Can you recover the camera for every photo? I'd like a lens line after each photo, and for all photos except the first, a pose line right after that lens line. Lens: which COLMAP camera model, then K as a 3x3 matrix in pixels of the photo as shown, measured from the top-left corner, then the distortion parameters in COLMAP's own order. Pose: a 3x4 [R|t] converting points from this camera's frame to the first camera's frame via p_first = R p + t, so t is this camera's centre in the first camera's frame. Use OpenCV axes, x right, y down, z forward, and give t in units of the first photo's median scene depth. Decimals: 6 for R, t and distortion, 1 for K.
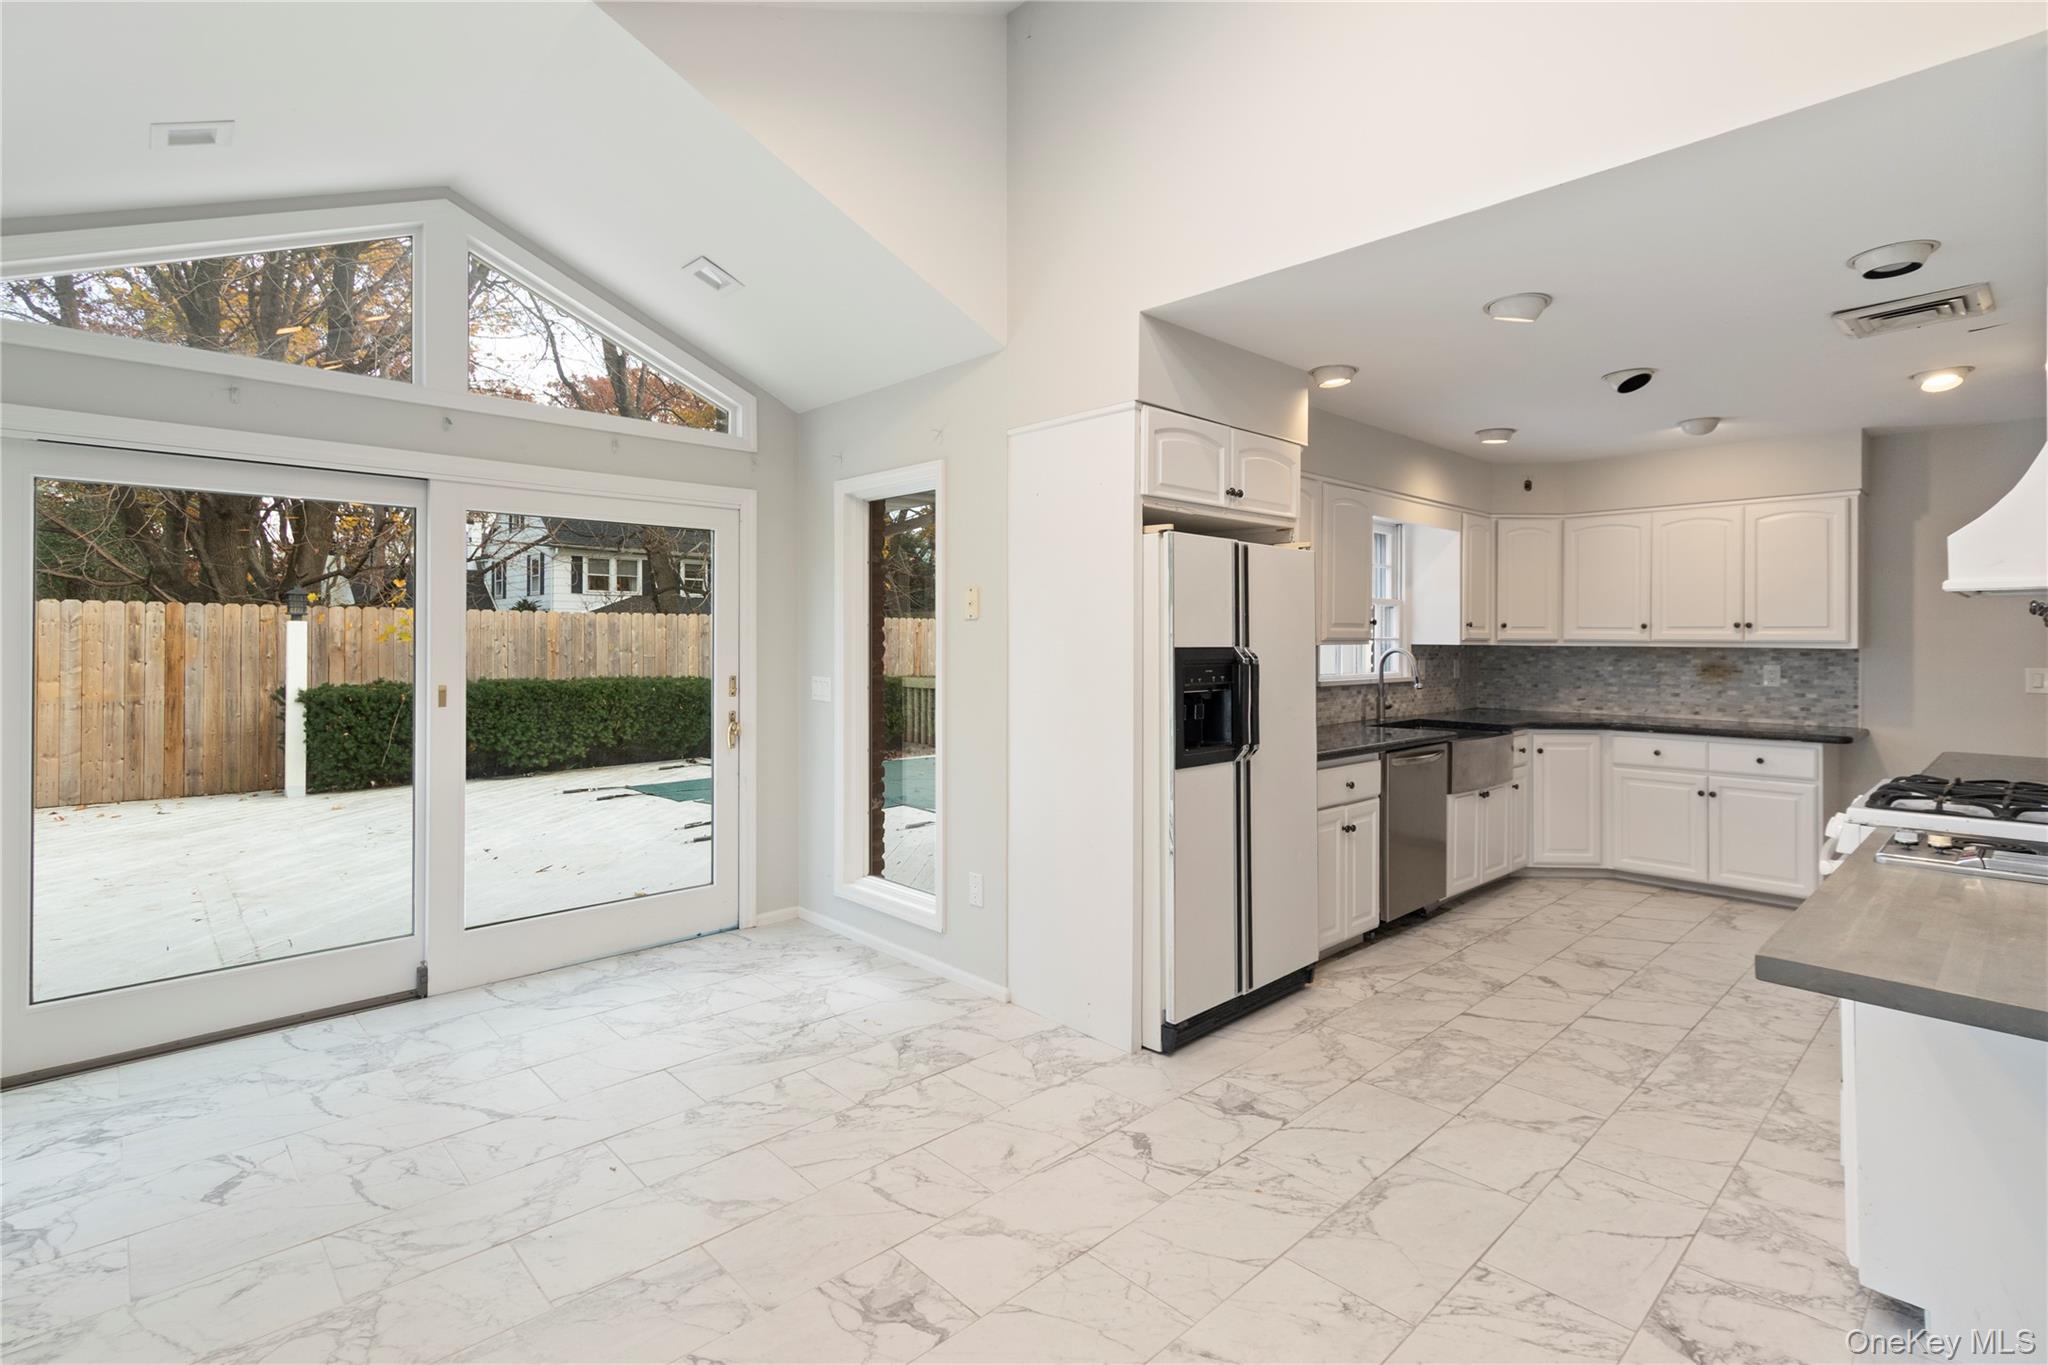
lens RADIAL K [[973.9, 0, 1033.3], [0, 973.9, 632.1], [0, 0, 1]] dist [0.006589, -0.001064]
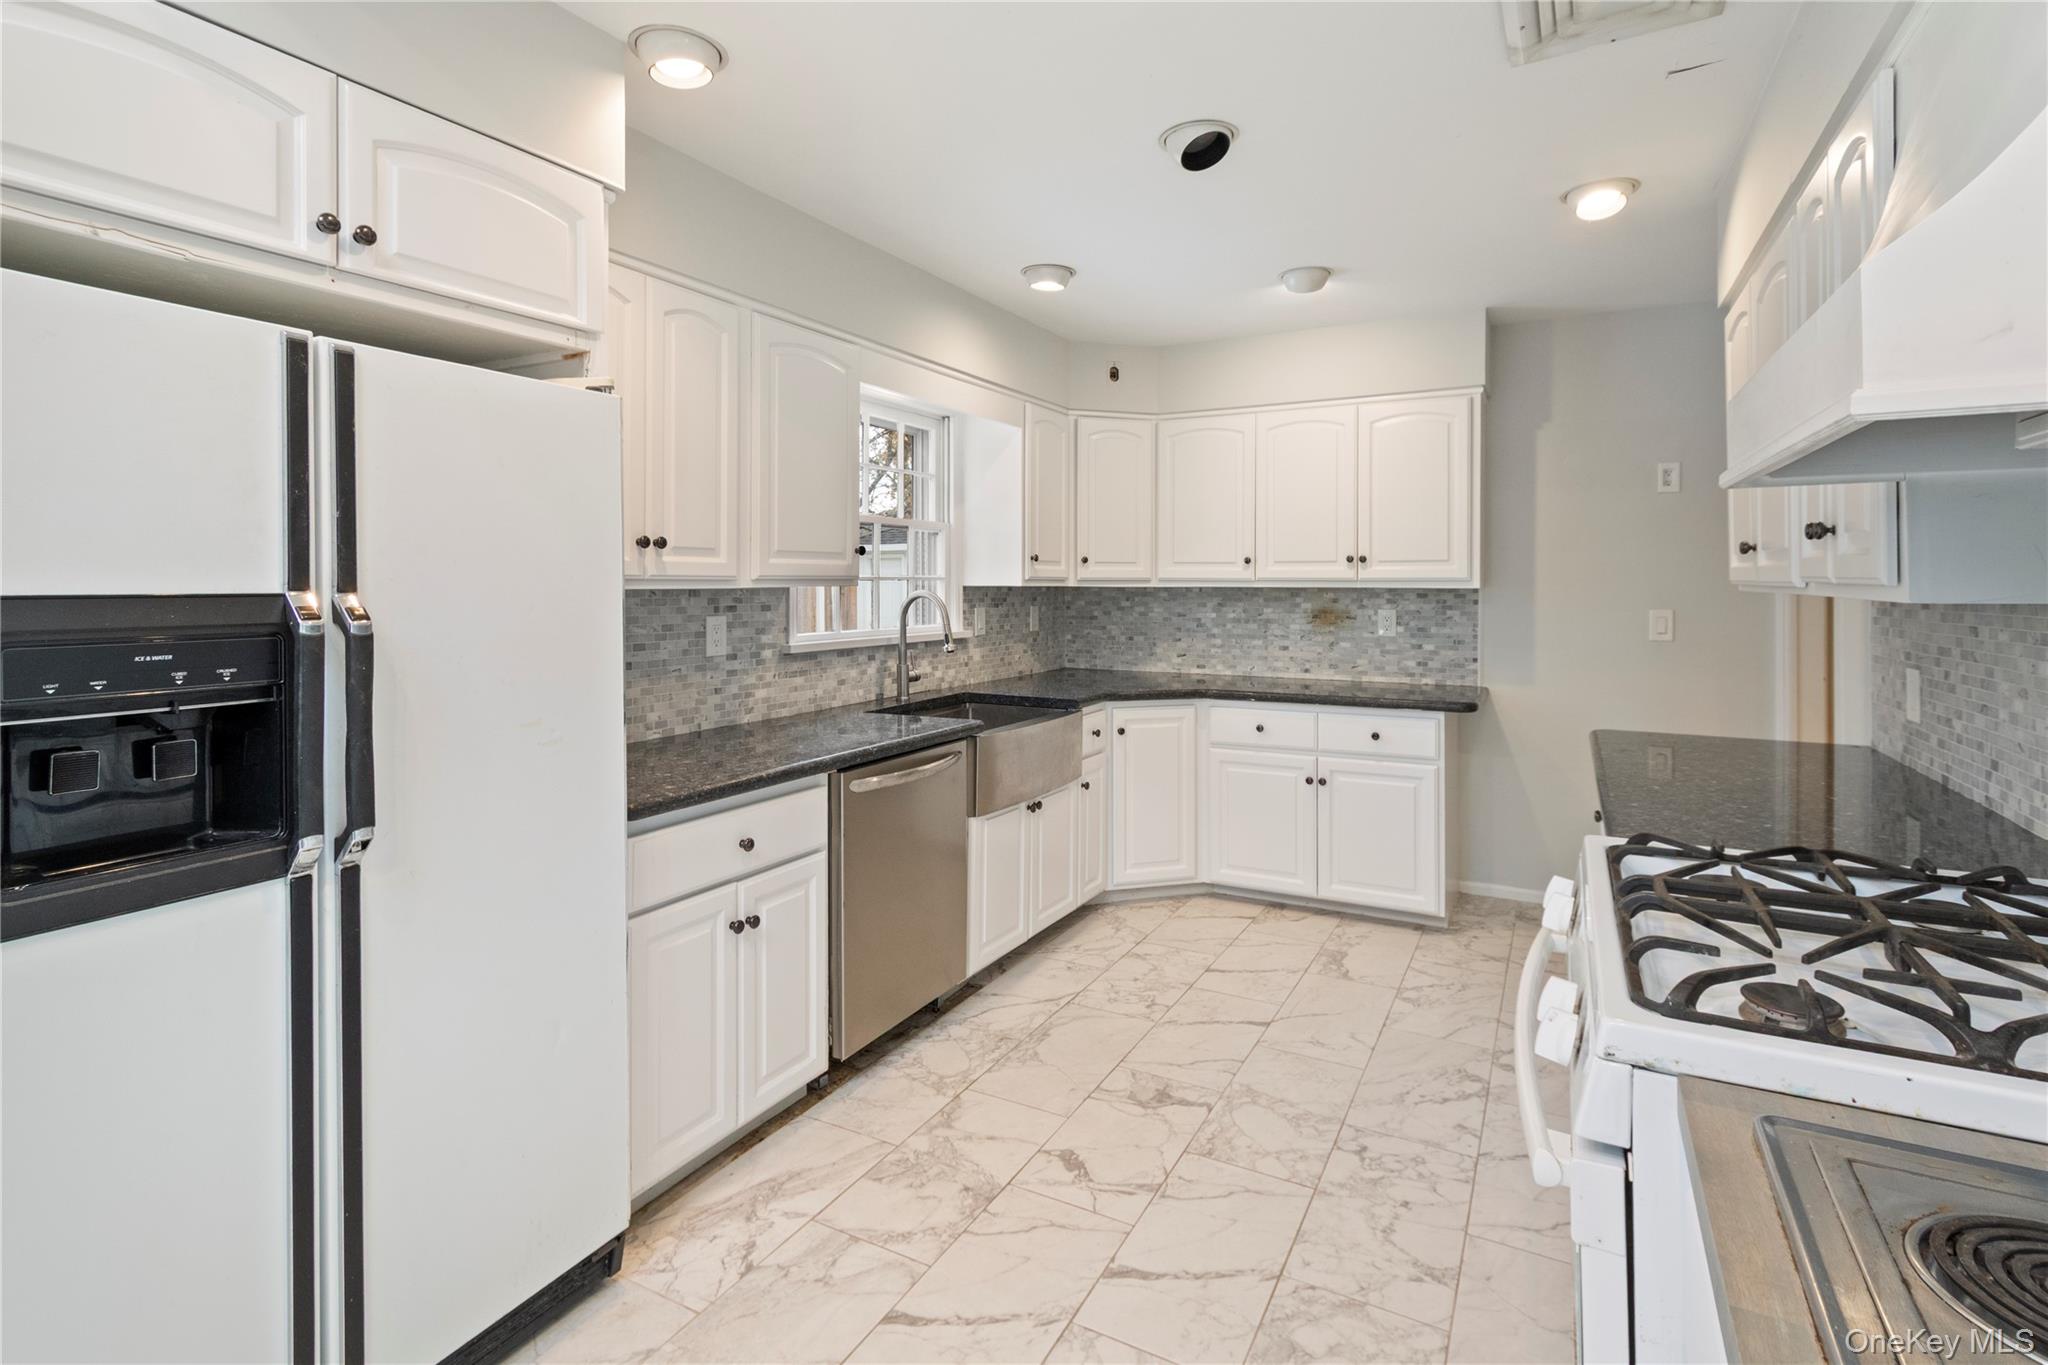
lens RADIAL K [[989.4, 0, 1031.2], [0, 989.4, 587.3], [0, 0, 1]] dist [0.003934, 0.000502]
pose [[0.951640, -0.005812, 0.307162, 0.249038], [0.002158, 0.999923, 0.012235, 0.005559], [-0.307209, -0.010980, 0.951579, 0.345367]]
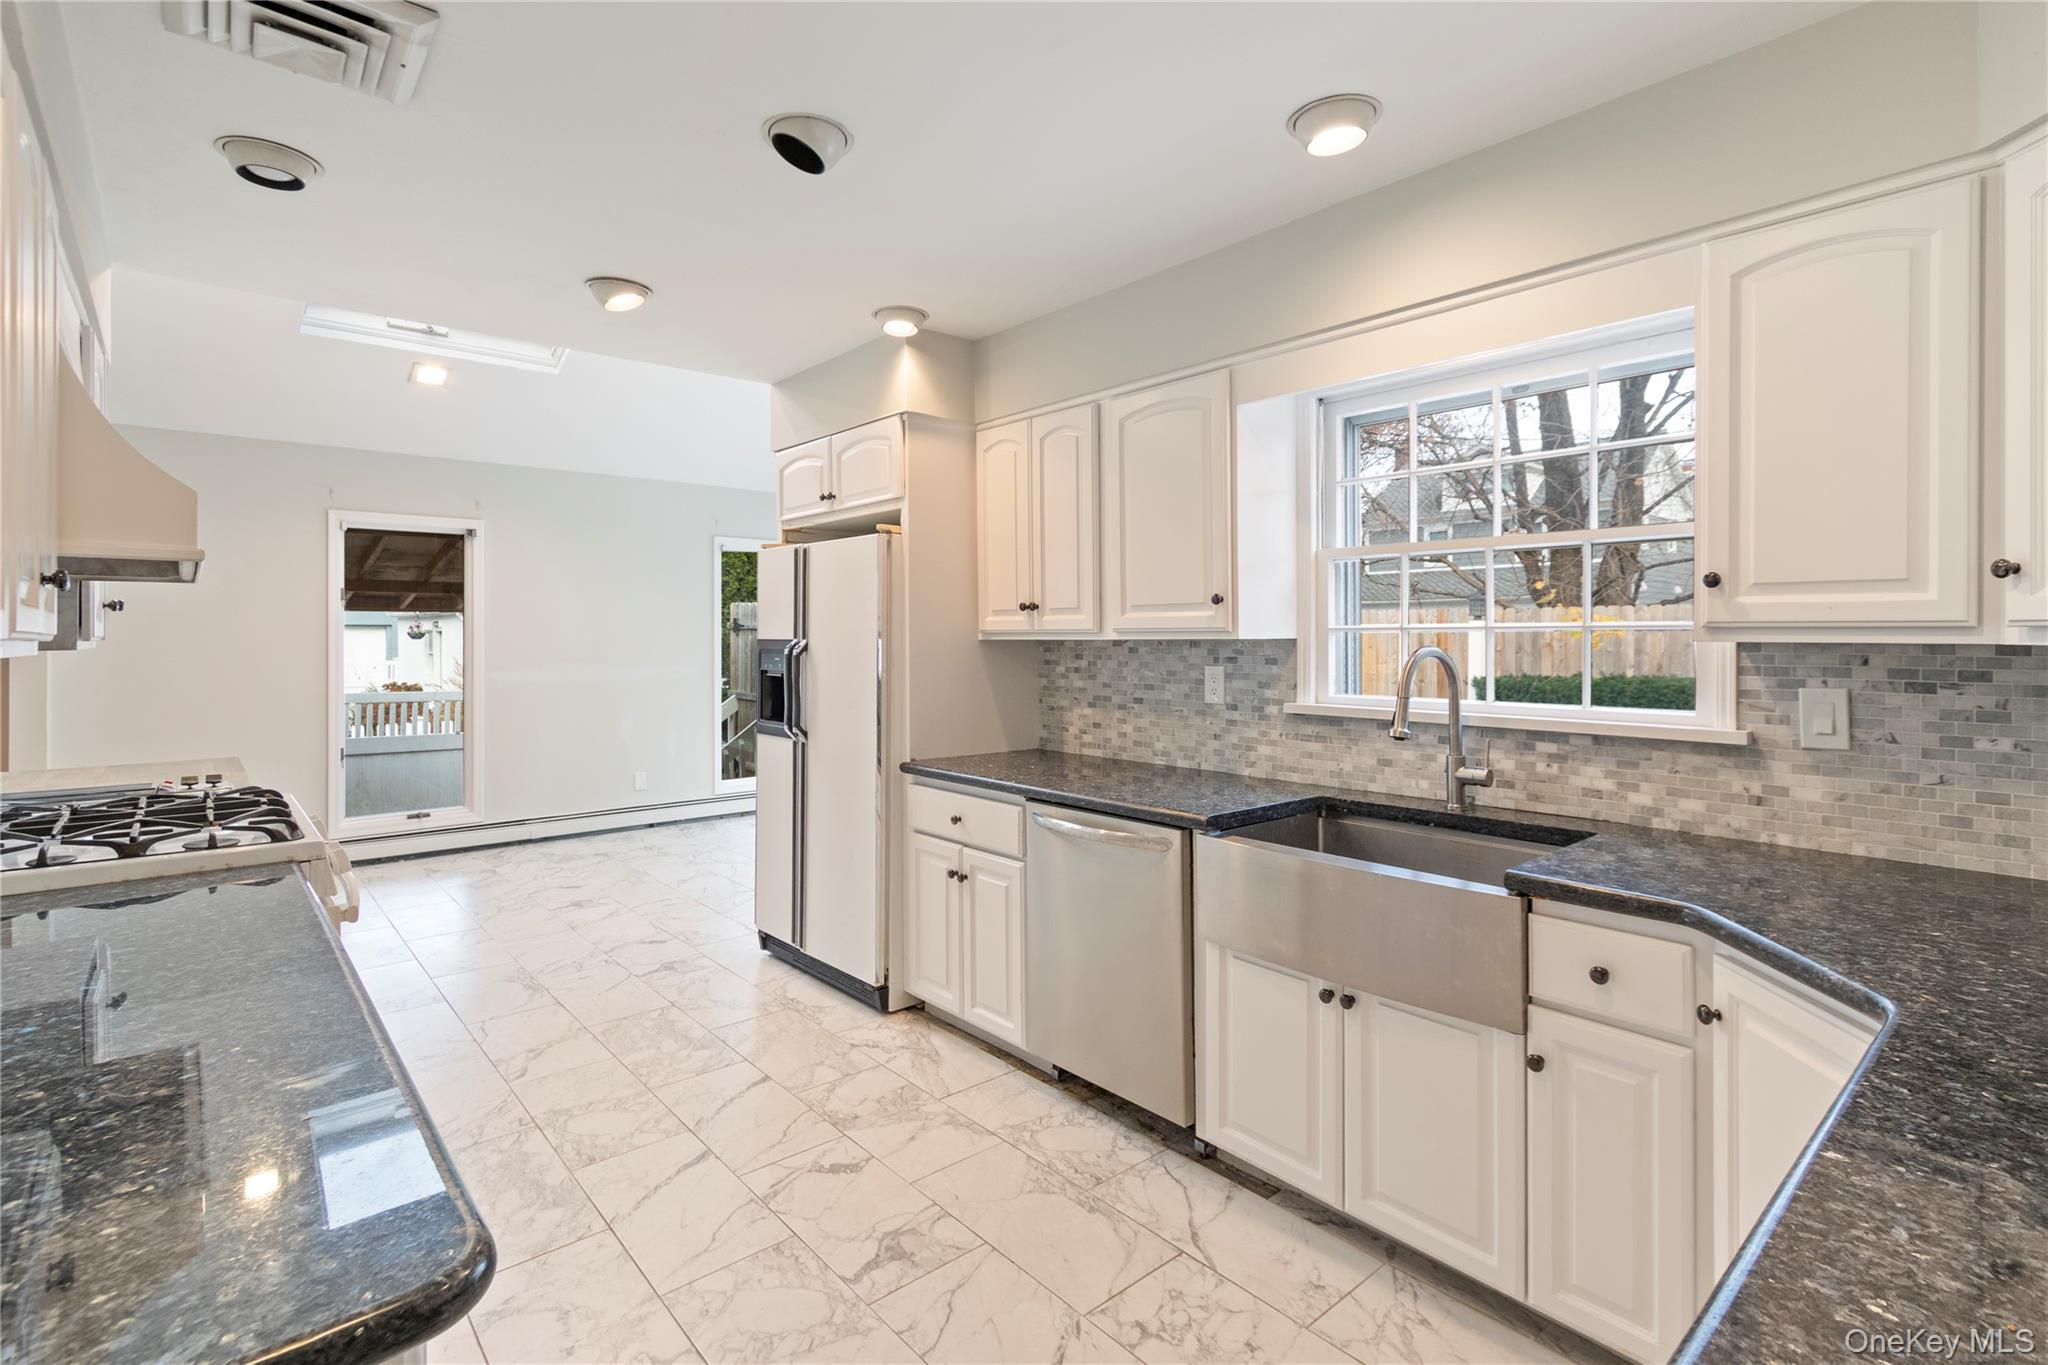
lens RADIAL K [[966.0, 0, 1029.1], [0, 966.0, 644.0], [0, 0, 1]] dist [0.005511, 0.000583]
pose [[-0.048421, 0.007206, -0.998801, 0.880575], [0.010290, 0.999925, 0.006715, 0.010279], [0.998774, -0.009953, -0.048491, 0.887626]]
